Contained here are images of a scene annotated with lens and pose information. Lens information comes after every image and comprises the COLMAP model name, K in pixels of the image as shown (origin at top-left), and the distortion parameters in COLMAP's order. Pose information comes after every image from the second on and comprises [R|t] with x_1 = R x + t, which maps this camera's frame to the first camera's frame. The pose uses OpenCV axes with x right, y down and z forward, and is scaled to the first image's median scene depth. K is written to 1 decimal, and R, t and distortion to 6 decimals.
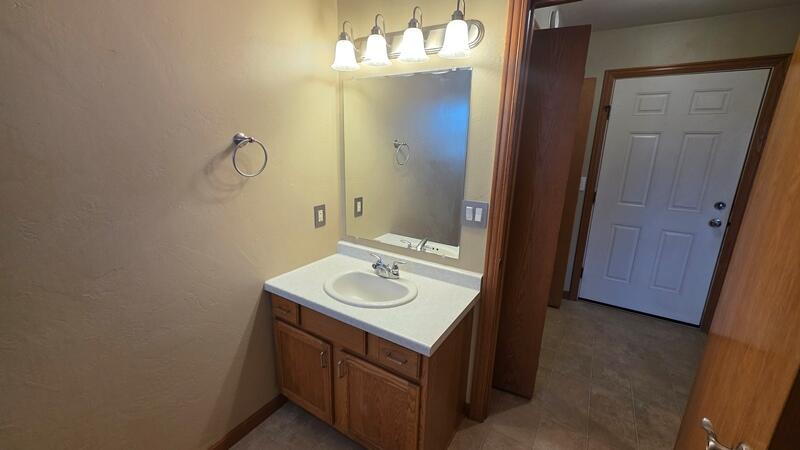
lens RADIAL K [[320.1, 0, 397.8], [0, 320.1, 224.6], [0, 0, 1]] dist [-0.001154, 0.000081]
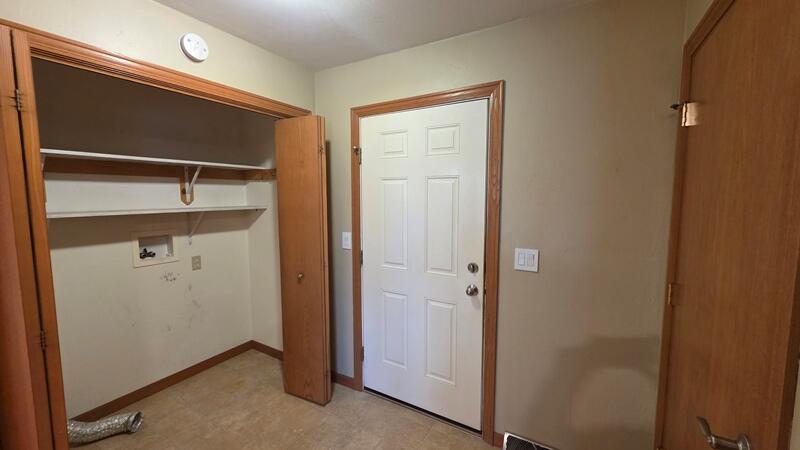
lens RADIAL K [[320.1, 0, 401.2], [0, 320.1, 223.8], [0, 0, 1]] dist [-0.001154, 0.000081]
pose [[0.999206, -0.027026, 0.029288, 0.768941], [0.031108, 0.988295, -0.149348, -0.050880], [-0.024909, 0.150140, 0.988351, 0.211635]]
